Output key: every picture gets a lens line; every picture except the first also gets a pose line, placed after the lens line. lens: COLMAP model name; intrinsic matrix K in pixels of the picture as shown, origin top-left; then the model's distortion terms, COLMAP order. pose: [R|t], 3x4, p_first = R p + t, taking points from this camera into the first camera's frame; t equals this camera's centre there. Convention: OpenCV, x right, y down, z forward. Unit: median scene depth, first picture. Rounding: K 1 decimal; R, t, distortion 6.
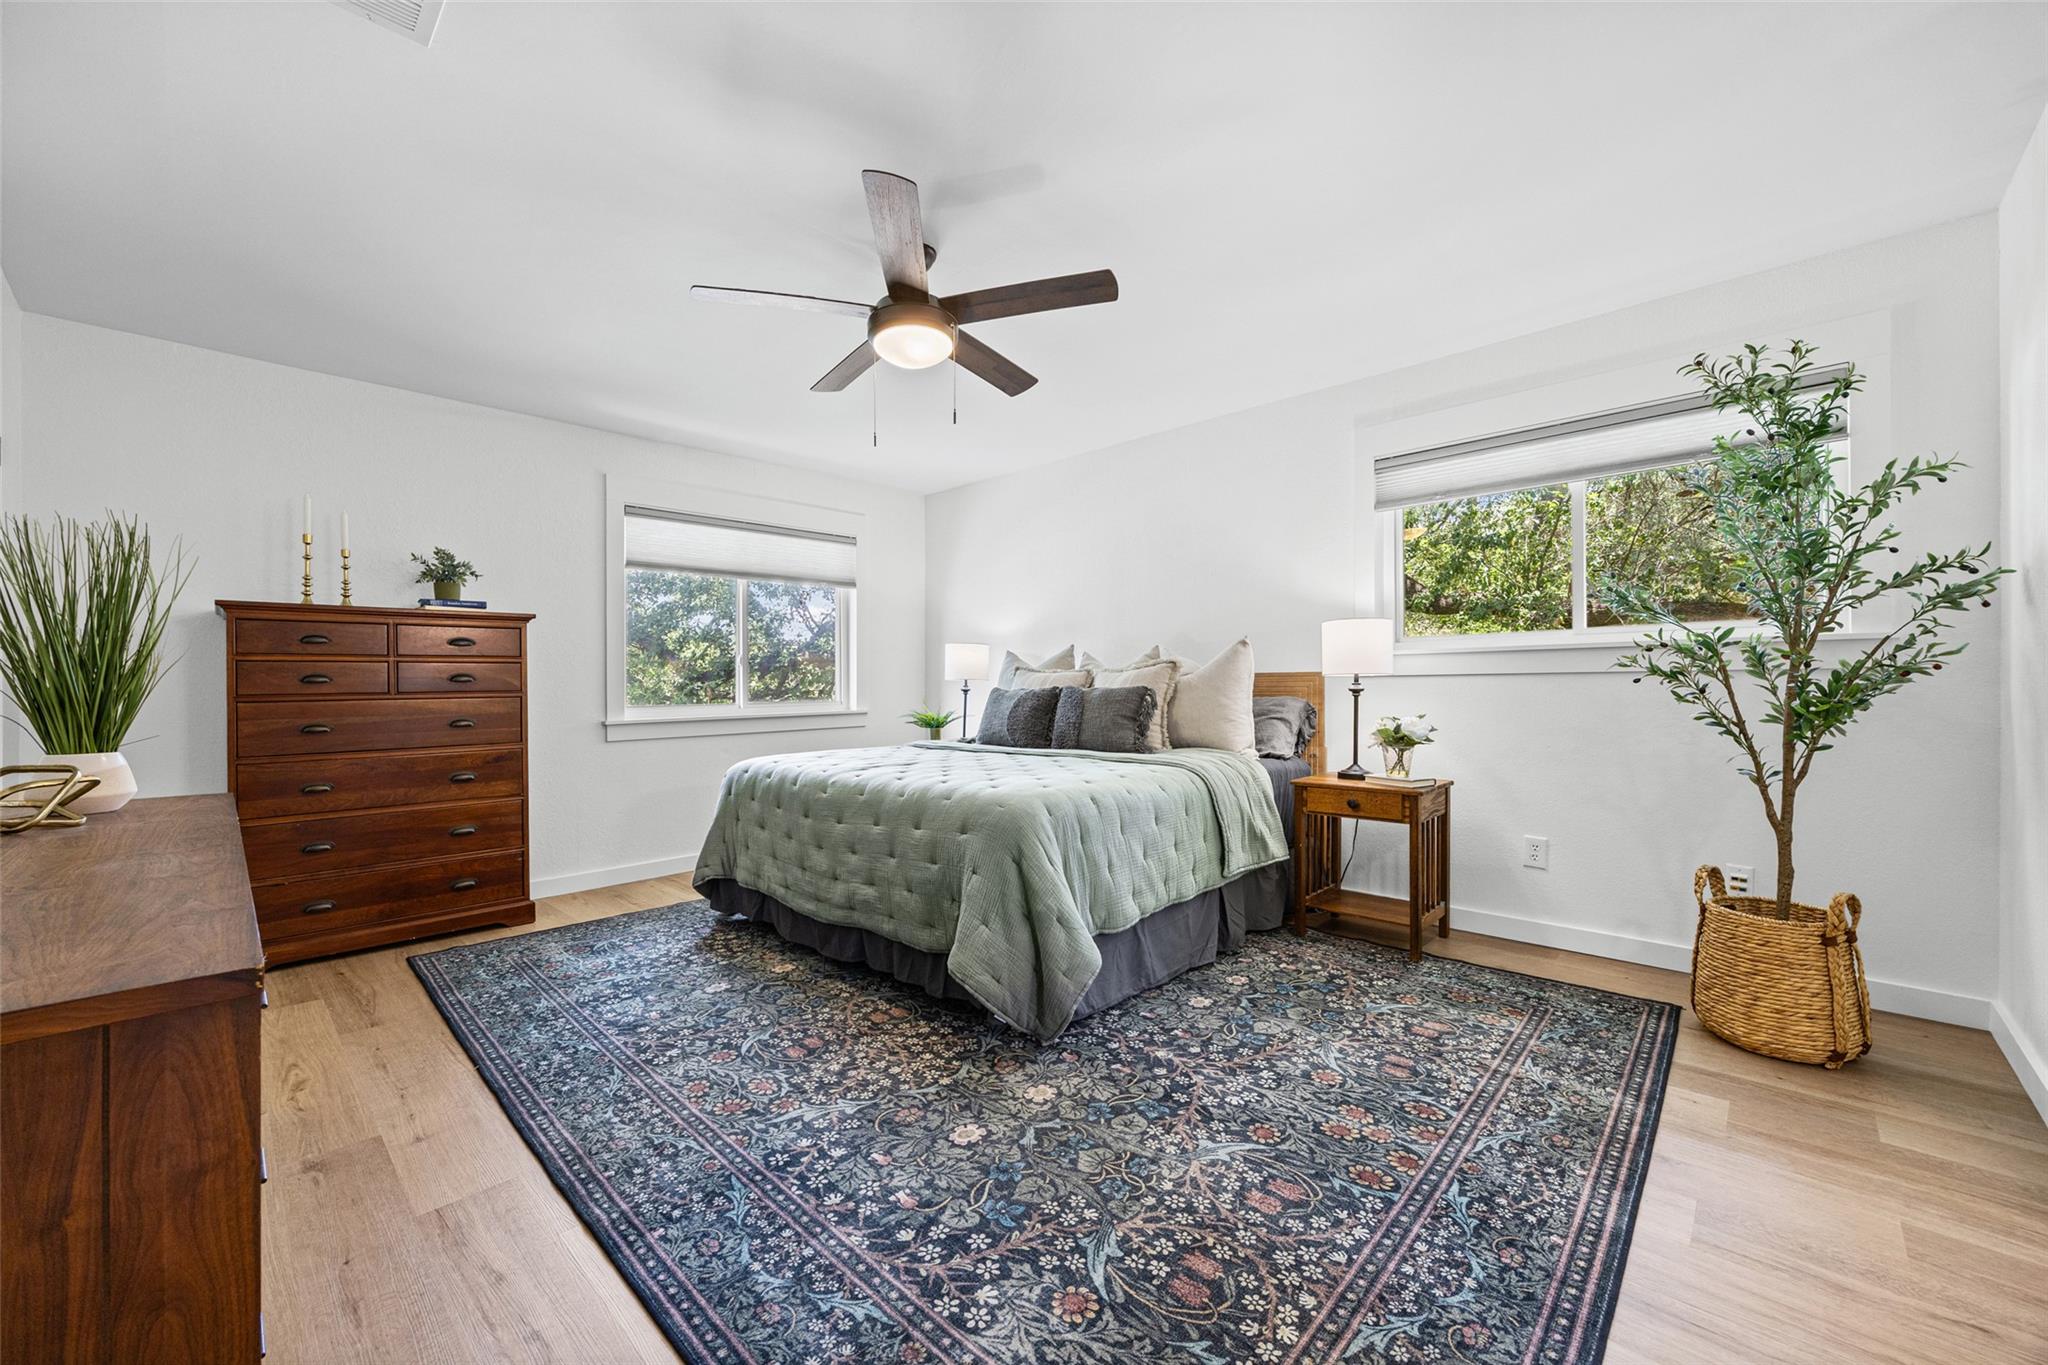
lens RADIAL K [[796.9, 0, 1021.8], [0, 796.9, 686.6], [0, 0, 1]] dist [-0.005543, -0.000003]
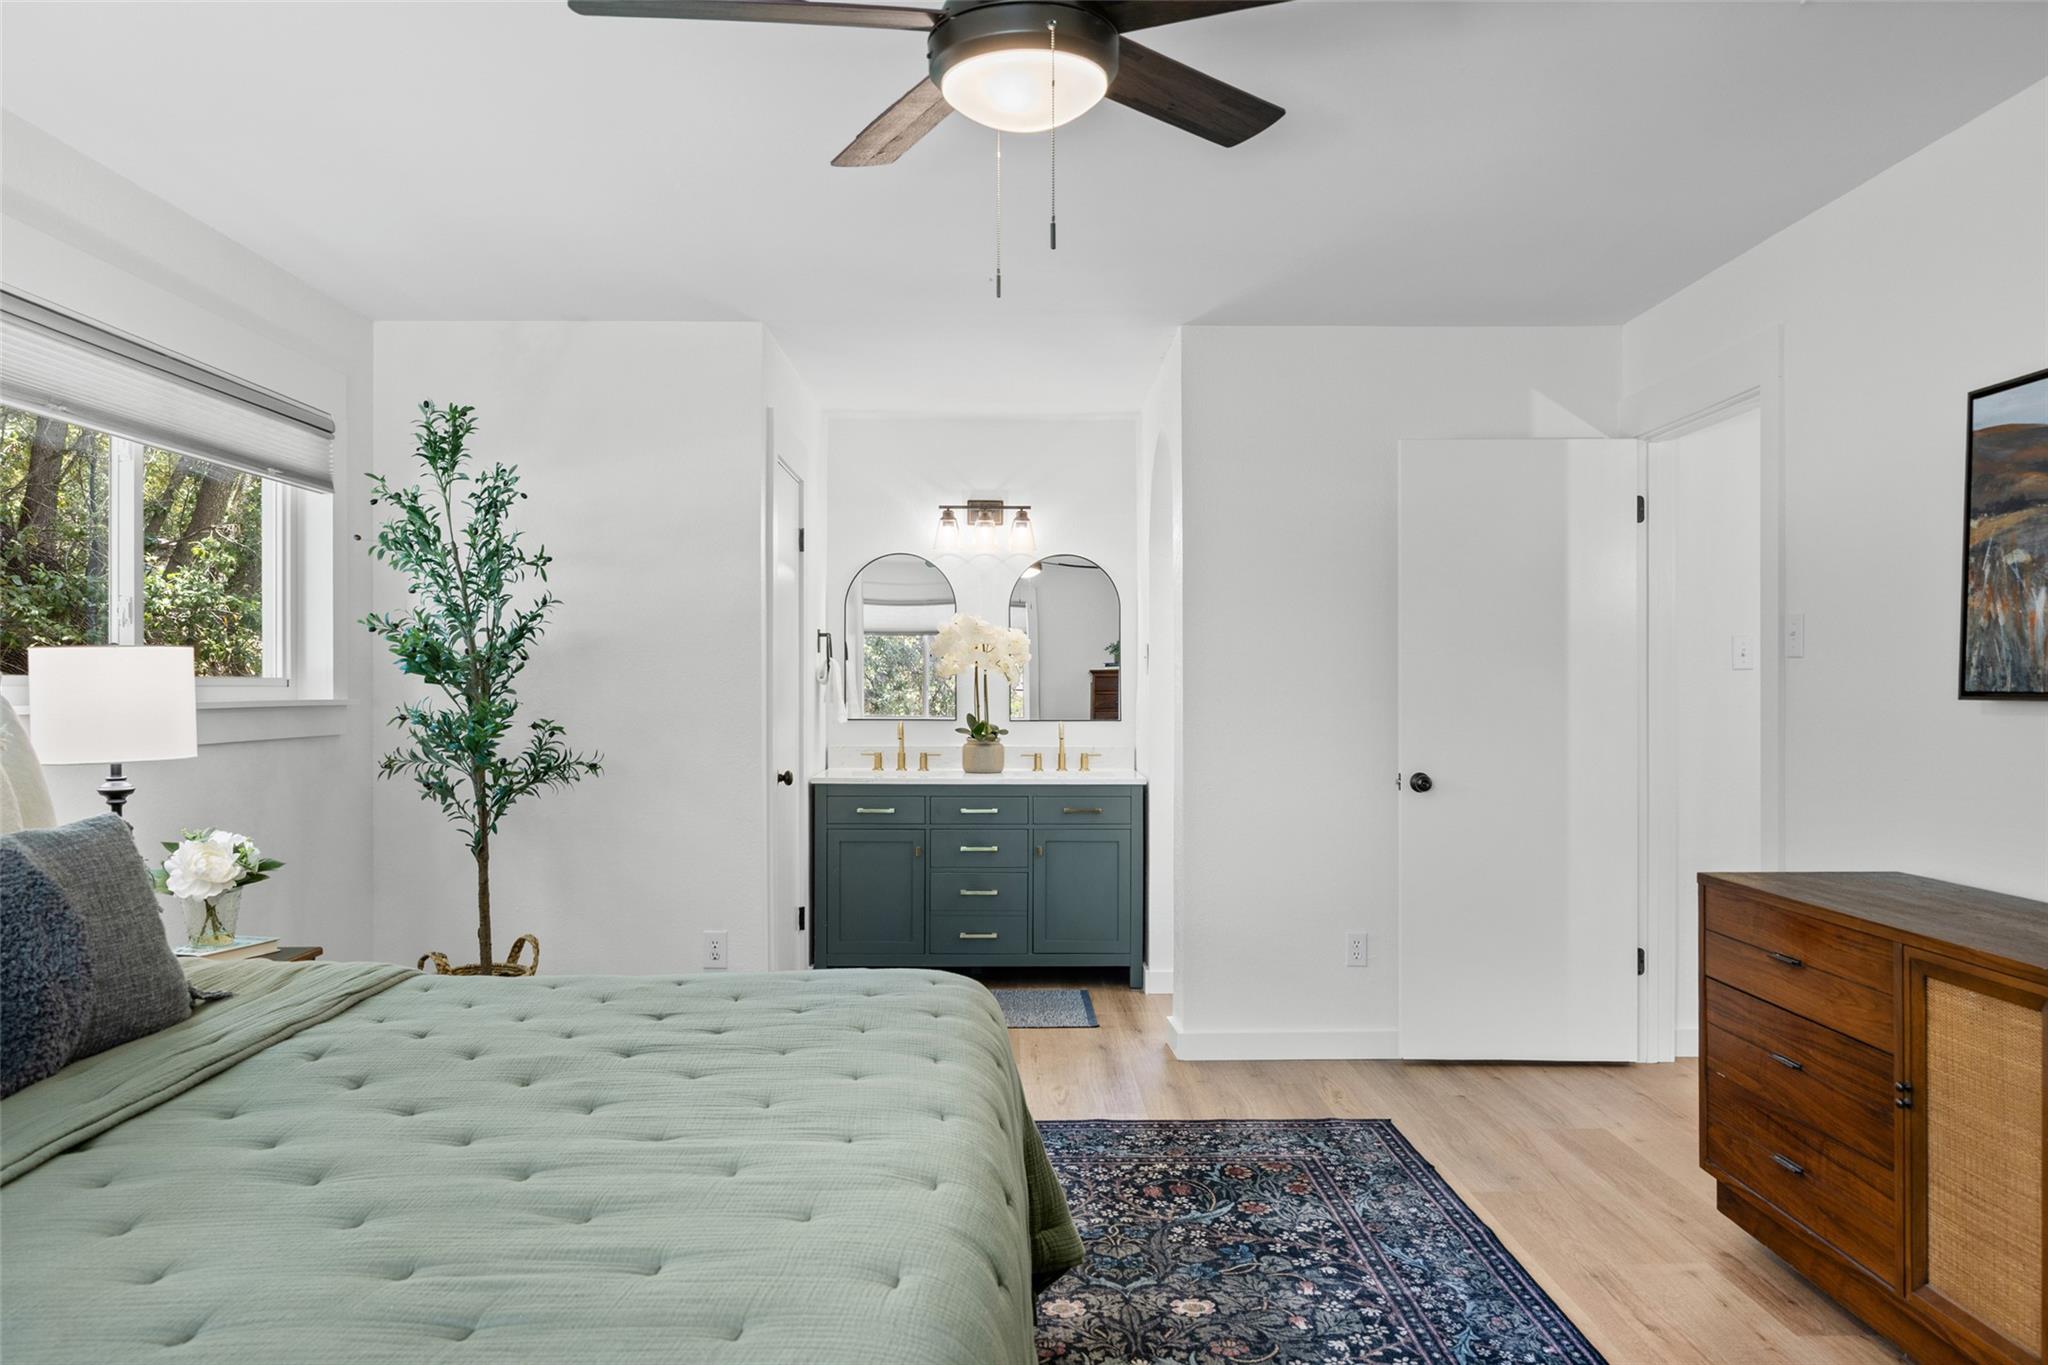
lens RADIAL K [[1351.4, 0, 1023.2], [0, 1351.4, 686.3], [0, 0, 1]] dist [-0.008401, -0.001418]
pose [[-0.703349, 0.008700, 0.710792, -1.168046], [0.006735, 0.999962, -0.005575, -0.109381], [-0.710813, 0.000866, -0.703380, 2.582285]]
